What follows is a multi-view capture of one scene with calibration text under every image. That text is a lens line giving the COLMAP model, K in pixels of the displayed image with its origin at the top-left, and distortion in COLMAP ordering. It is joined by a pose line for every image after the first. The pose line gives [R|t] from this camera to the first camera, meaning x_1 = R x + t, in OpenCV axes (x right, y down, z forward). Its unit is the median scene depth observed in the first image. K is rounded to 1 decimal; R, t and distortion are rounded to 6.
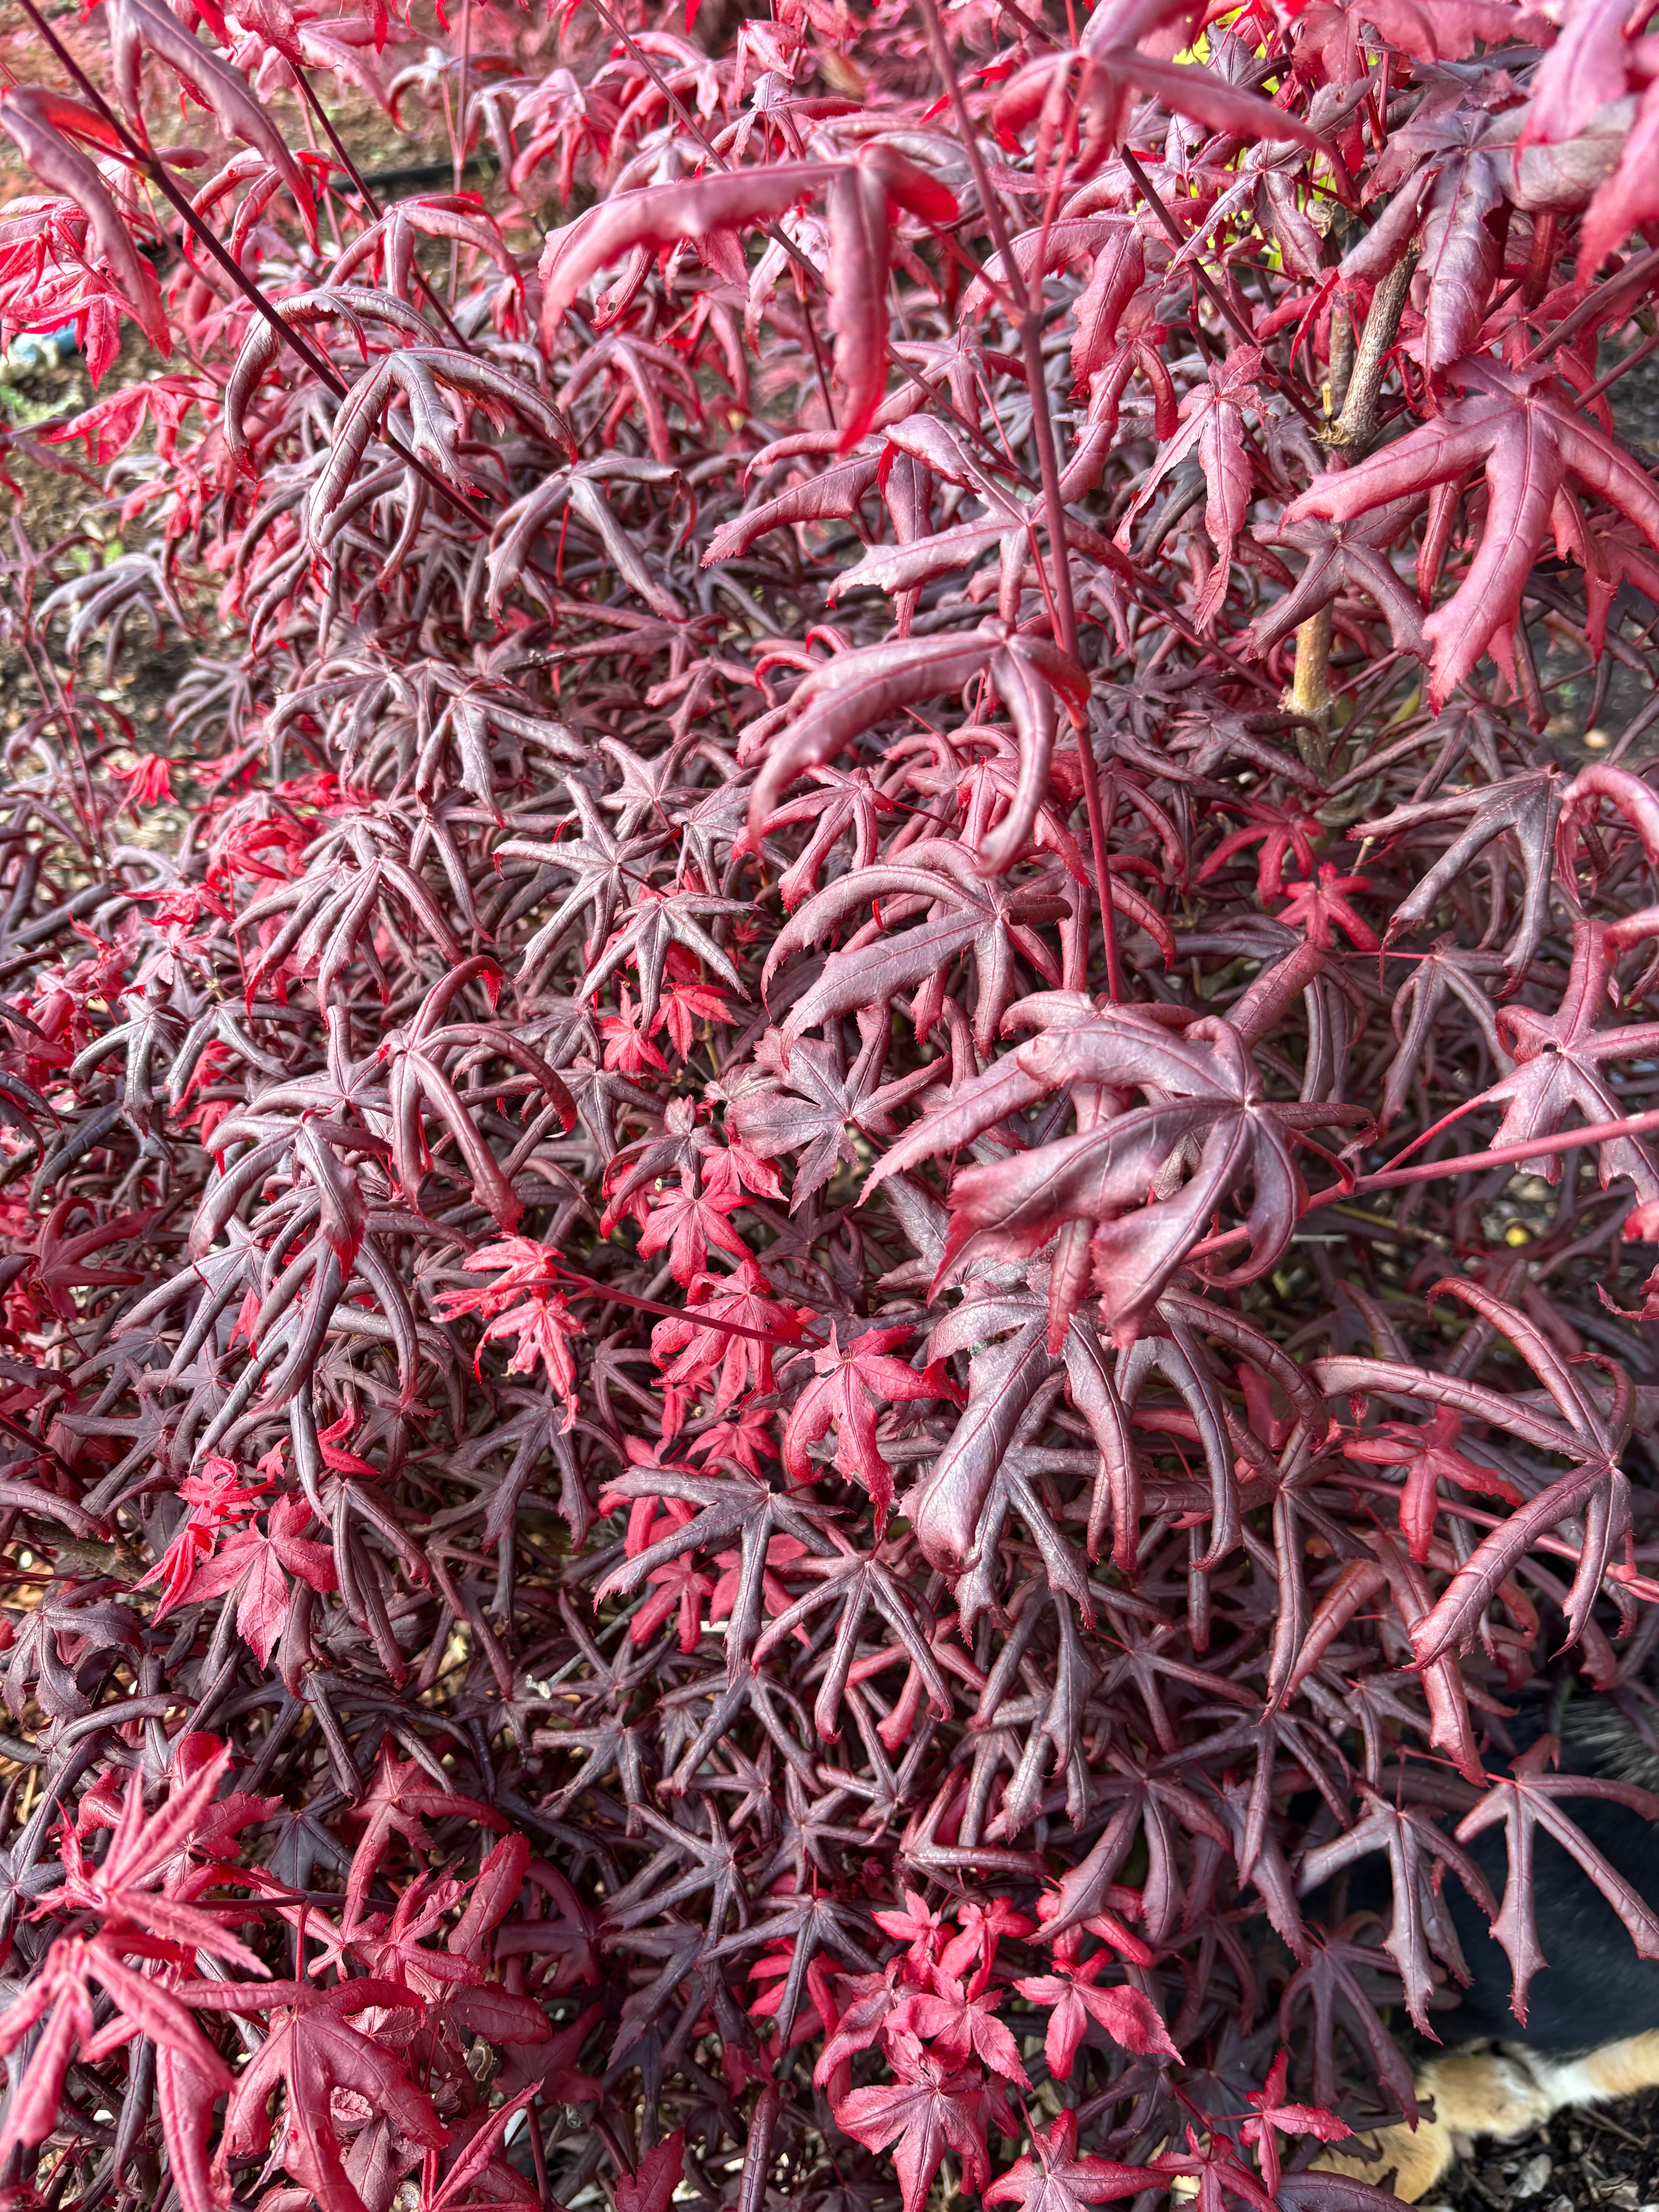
lens RADIAL K [[1711.3, 0, 829.5], [0, 1711.3, 1106.0], [0, 0, 1]] dist [-0.000329, -0.011107]
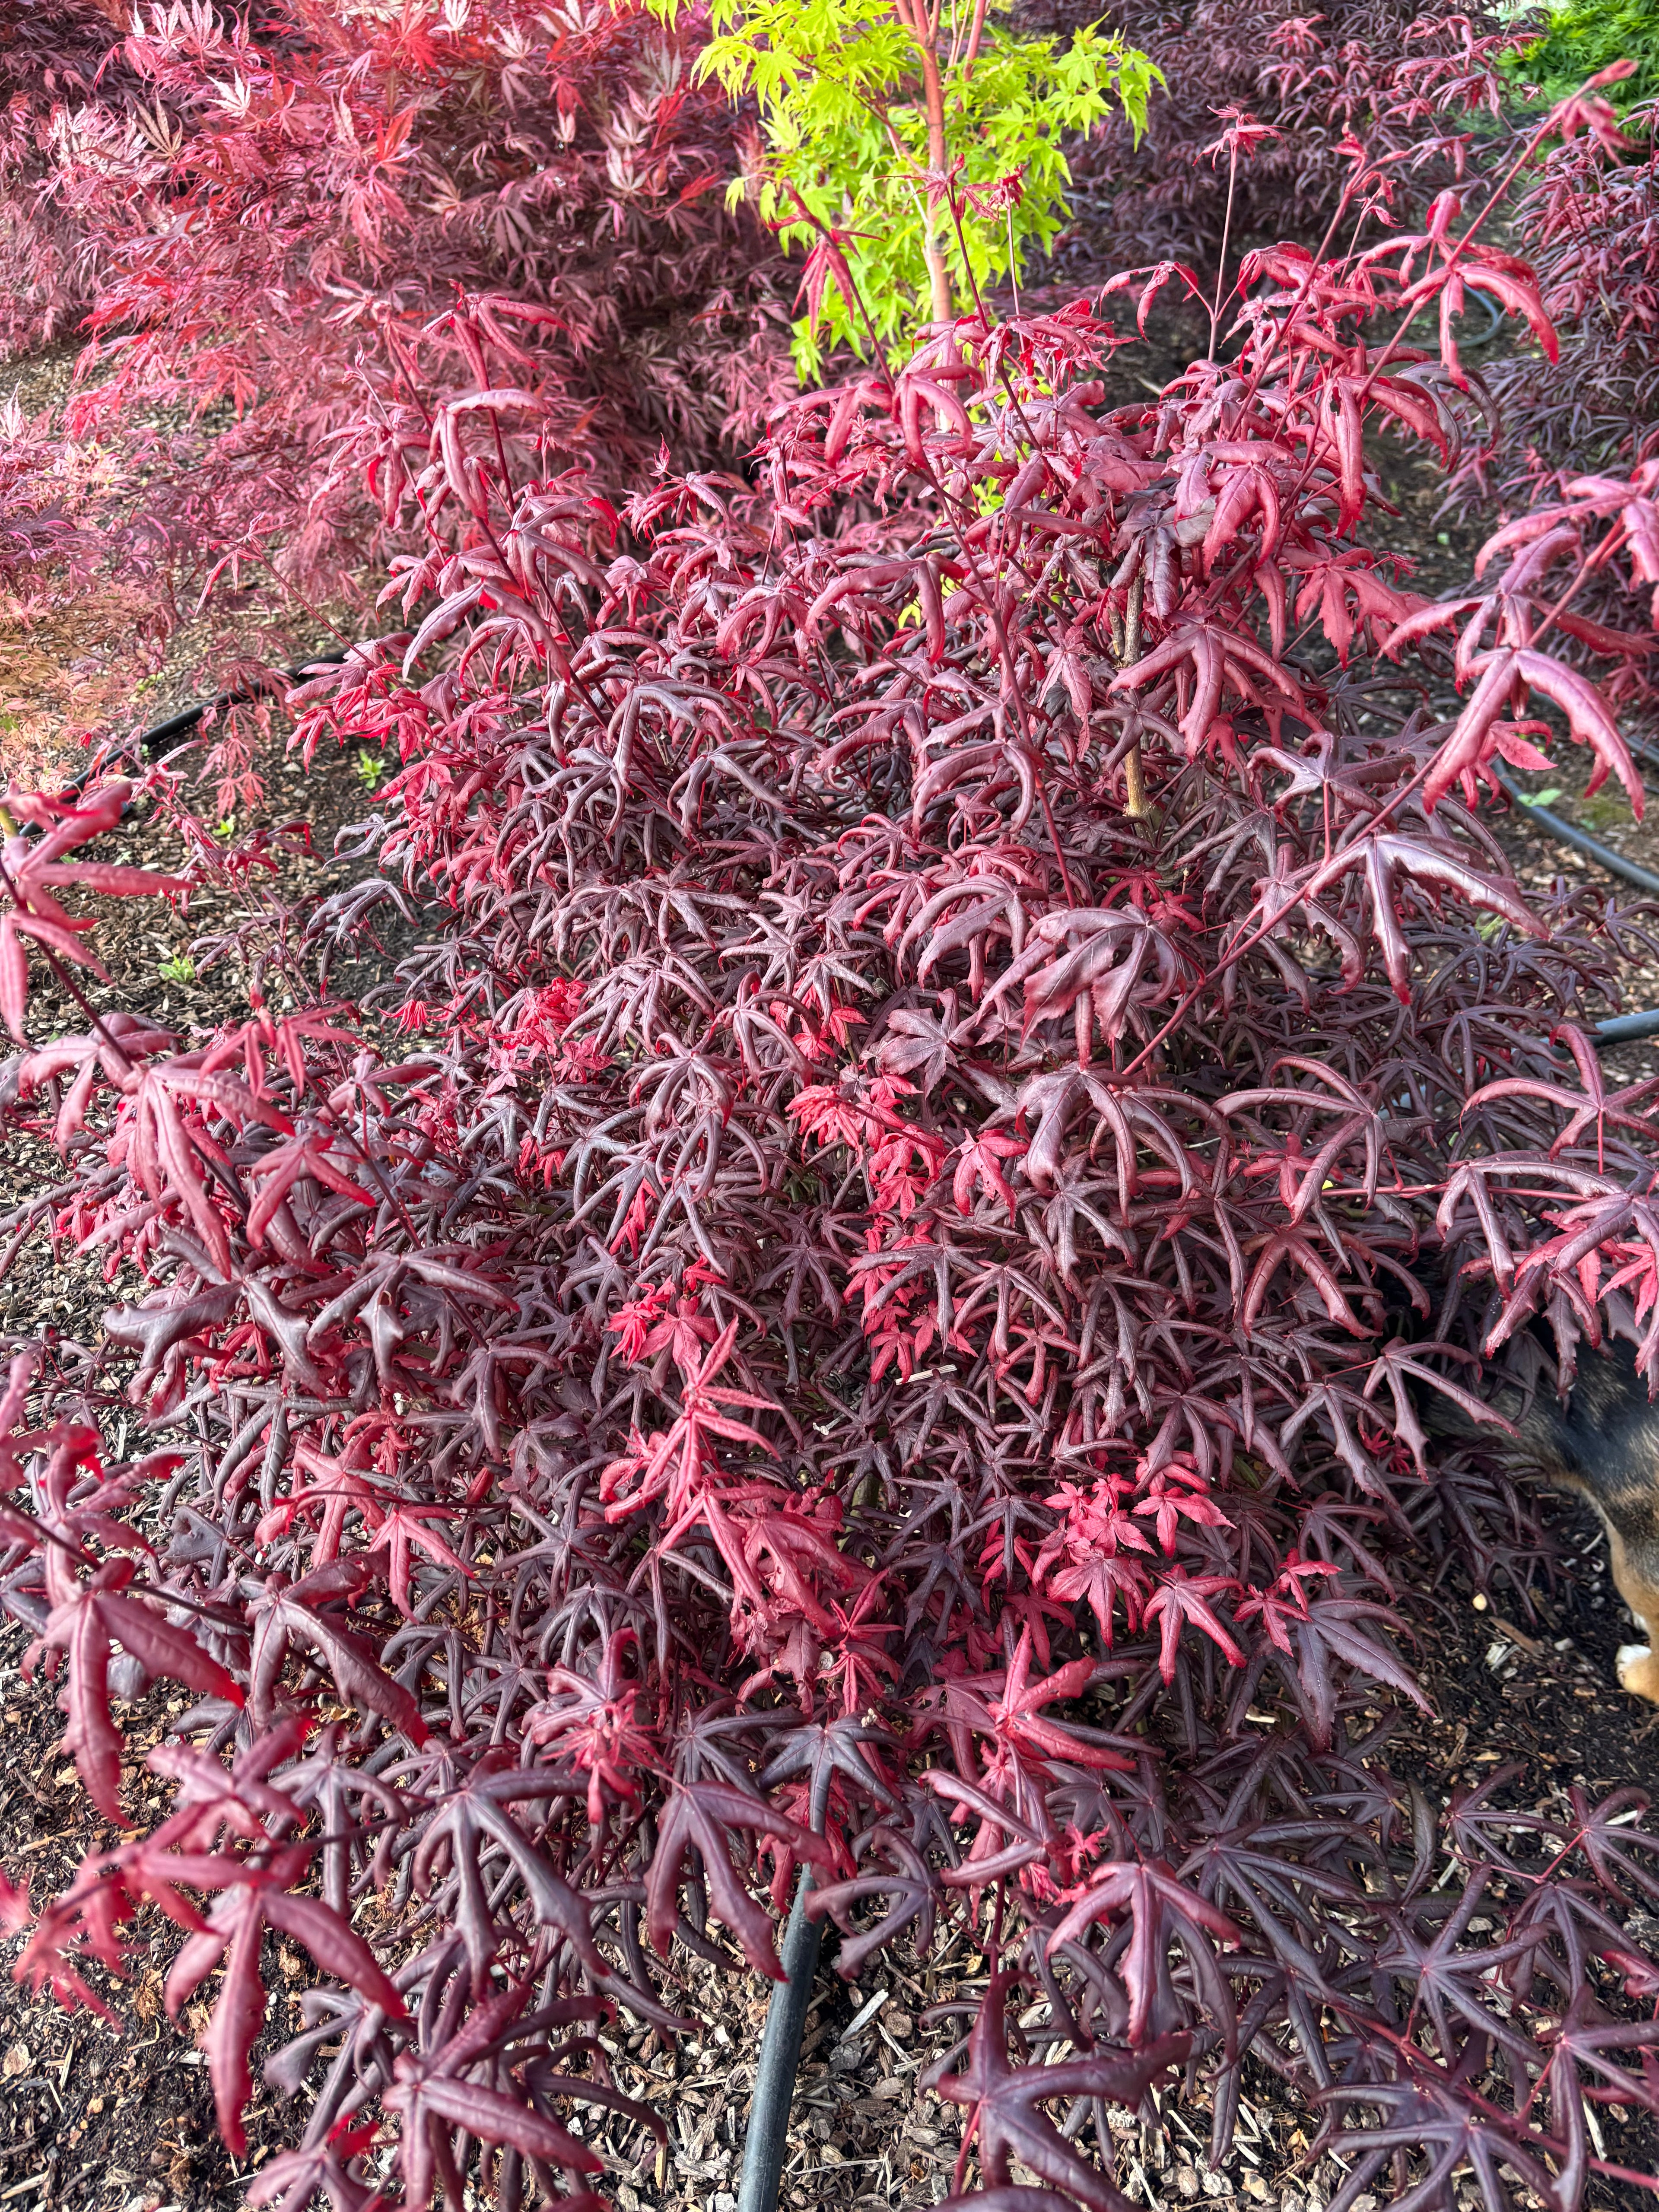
lens RADIAL K [[1636.1, 0, 827.3], [0, 1636.1, 1111.5], [0, 0, 1]] dist [0.089025, -0.001286]
pose [[0.983219, -0.170845, 0.063966, -0.232336], [0.179941, 0.965939, -0.185964, 0.369029], [-0.030016, 0.194353, 0.980472, -0.705177]]
